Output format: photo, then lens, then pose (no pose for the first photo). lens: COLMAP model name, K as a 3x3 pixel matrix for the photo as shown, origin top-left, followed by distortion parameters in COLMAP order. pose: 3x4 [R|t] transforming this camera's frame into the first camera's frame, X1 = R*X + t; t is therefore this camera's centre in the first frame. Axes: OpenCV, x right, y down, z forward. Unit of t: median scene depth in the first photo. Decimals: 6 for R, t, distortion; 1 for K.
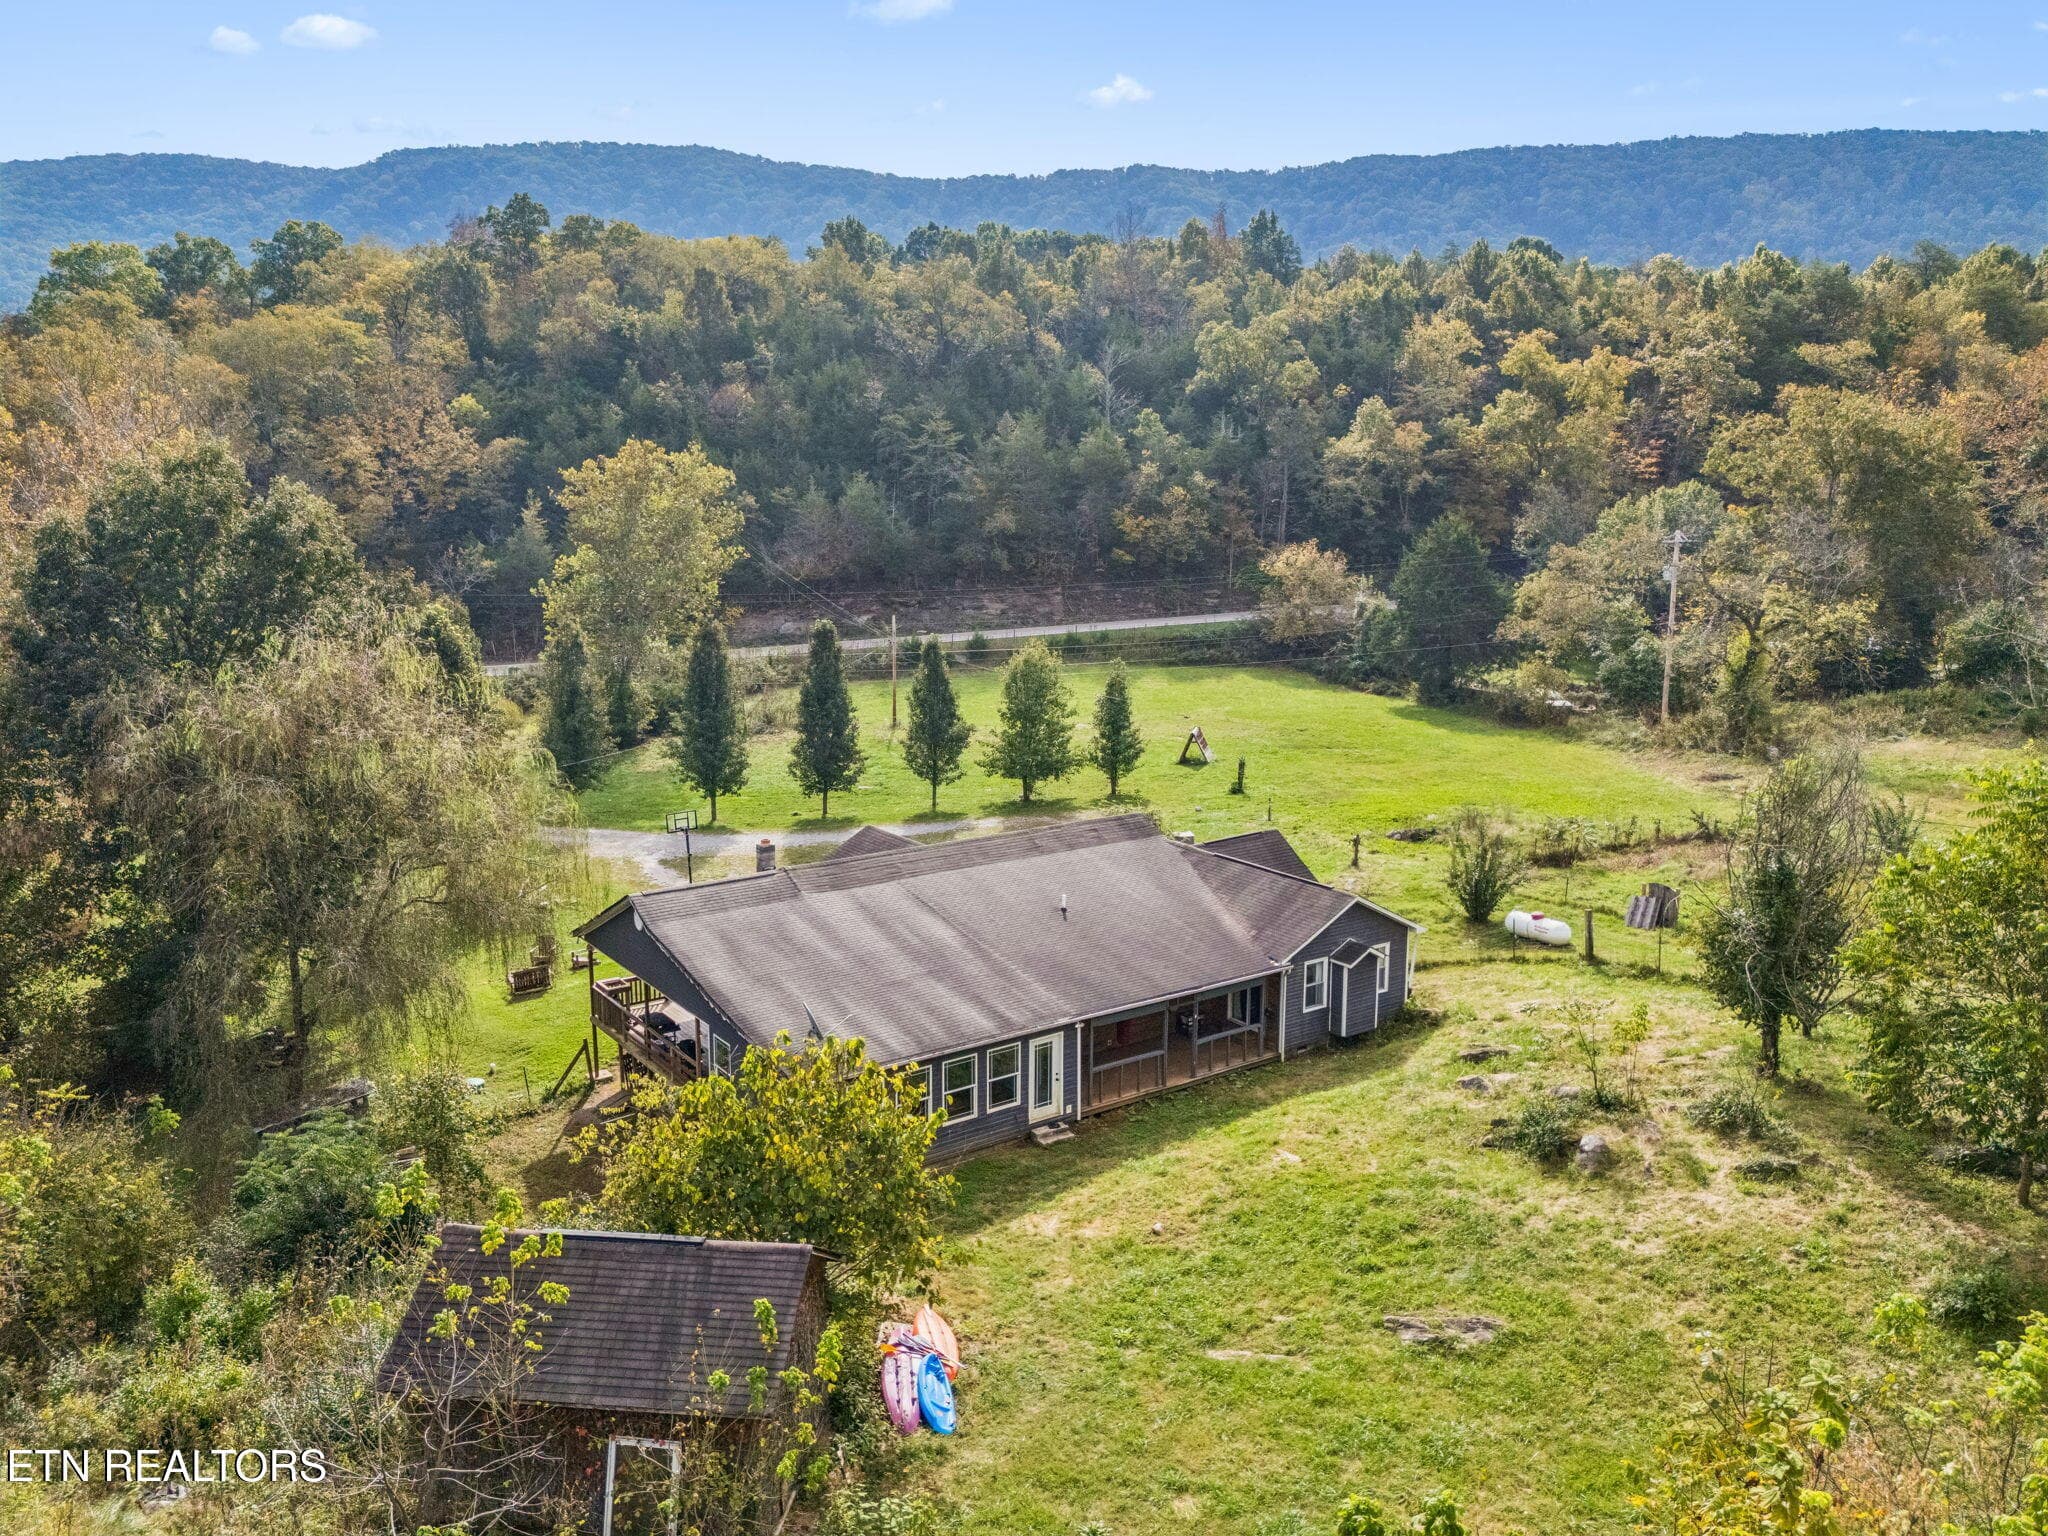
lens RADIAL K [[1528.8, 0, 1024.0], [0, 1528.8, 768.0], [0, 0, 1]] dist [0.022440, -0.005250]
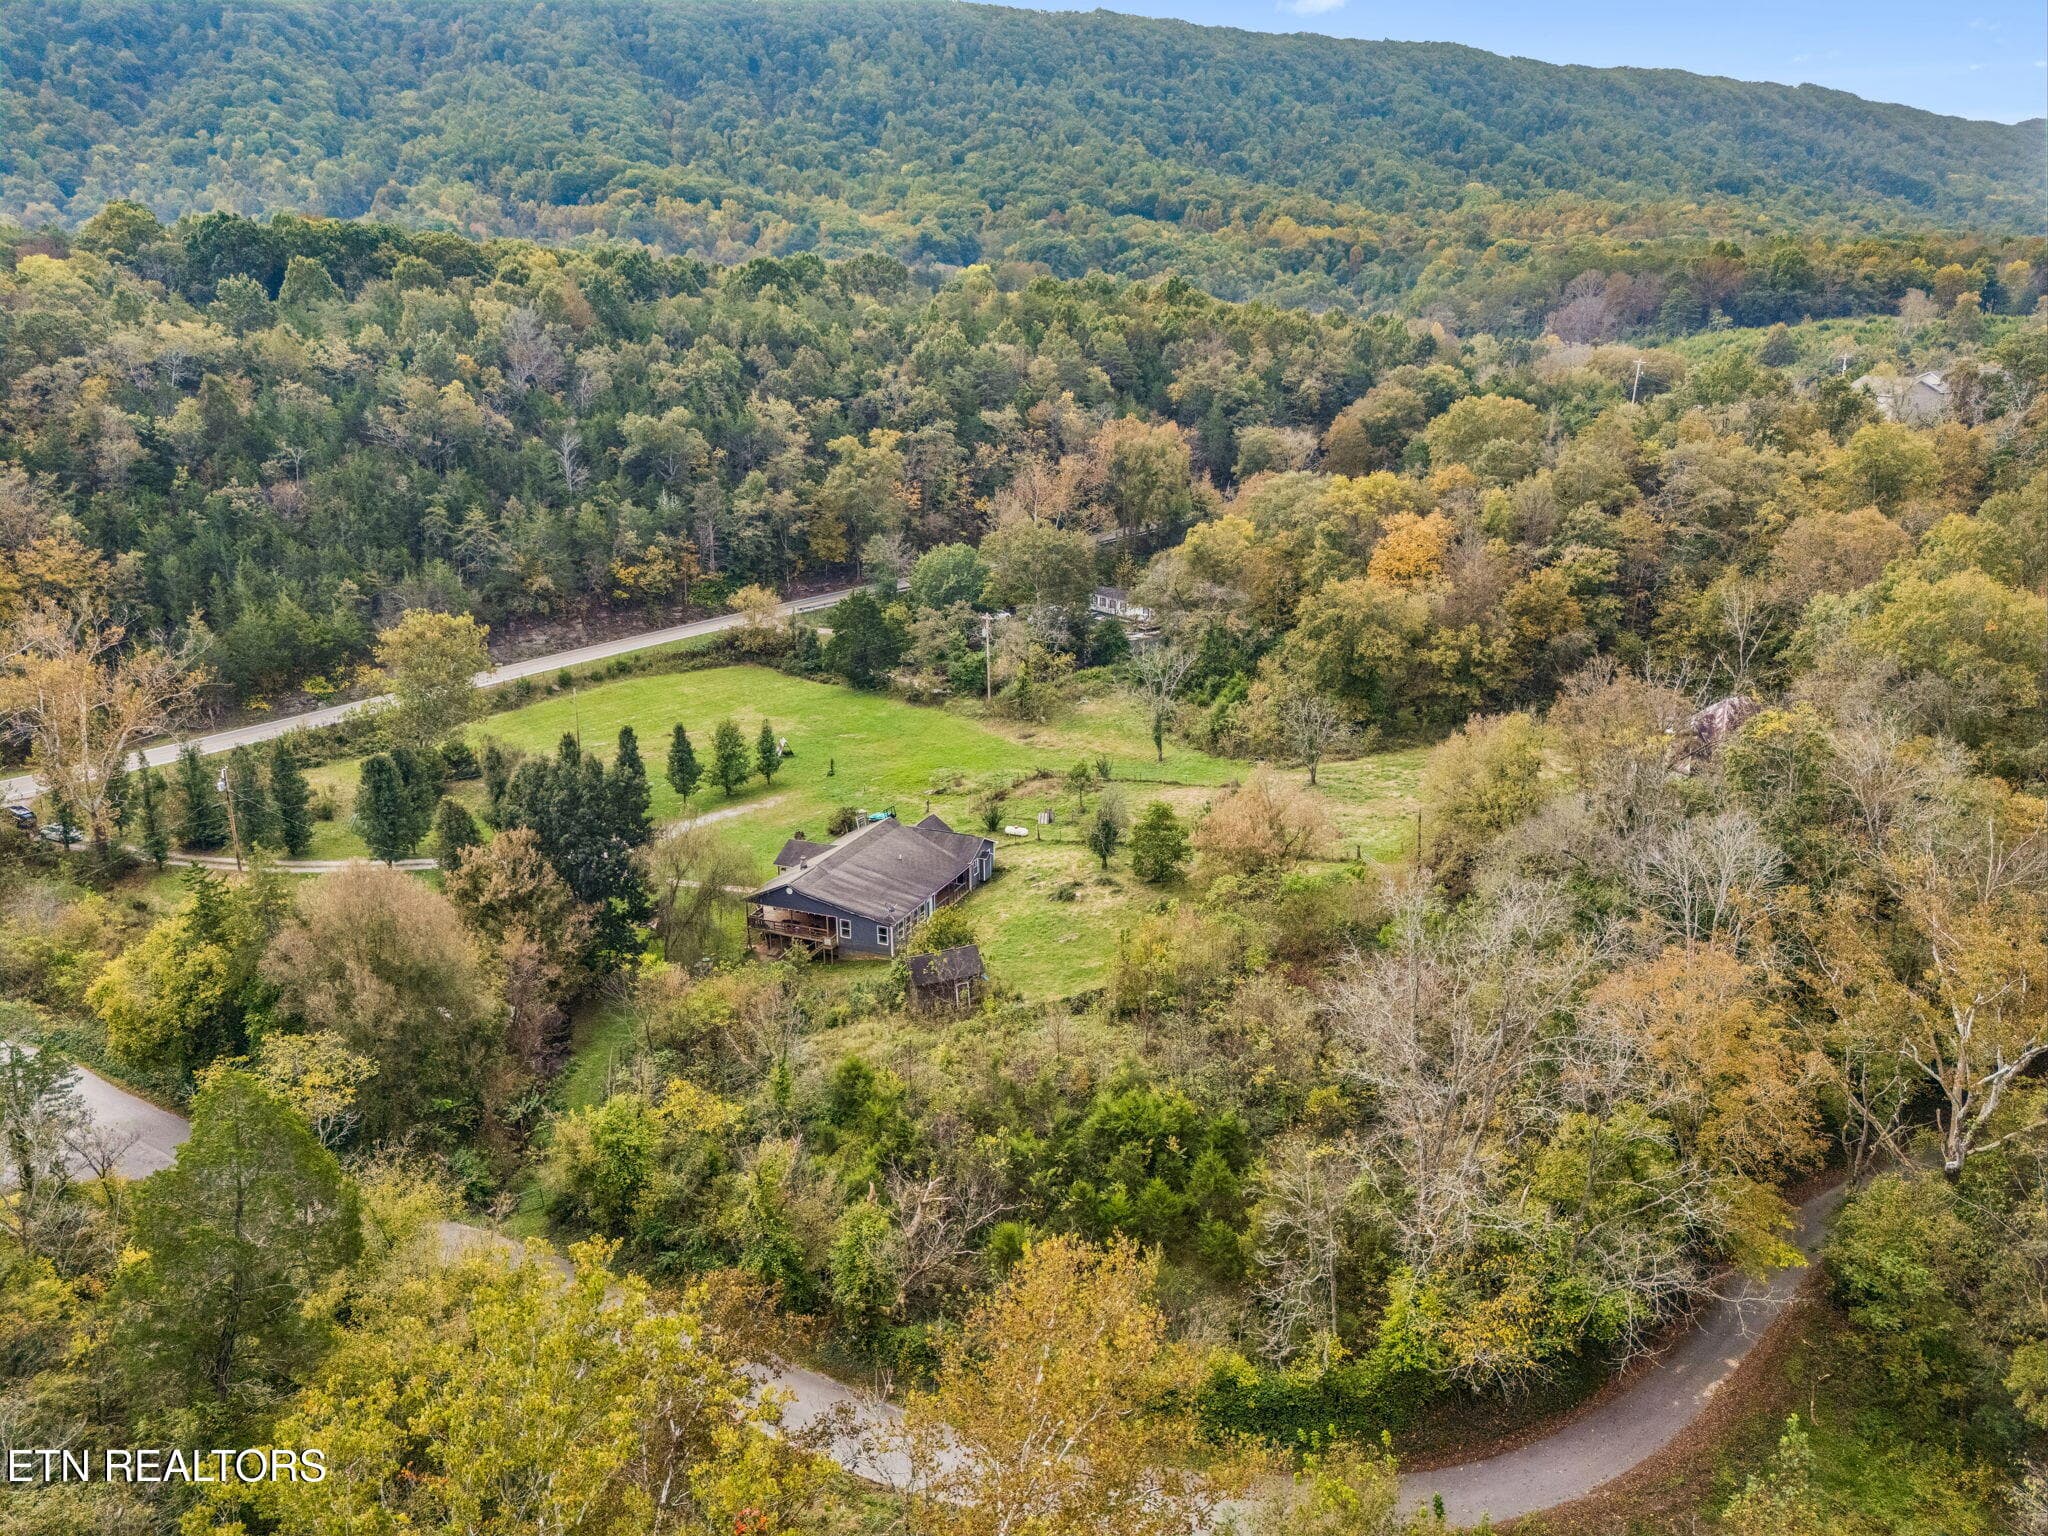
lens RADIAL K [[1528.8, 0, 1024.0], [0, 1528.8, 768.0], [0, 0, 1]] dist [0.022440, -0.005250]
pose [[0.855370, -0.170790, 0.489053, -0.581269], [0.108416, 0.982201, 0.153388, -0.251527], [-0.506545, -0.078182, 0.858661, -0.833804]]
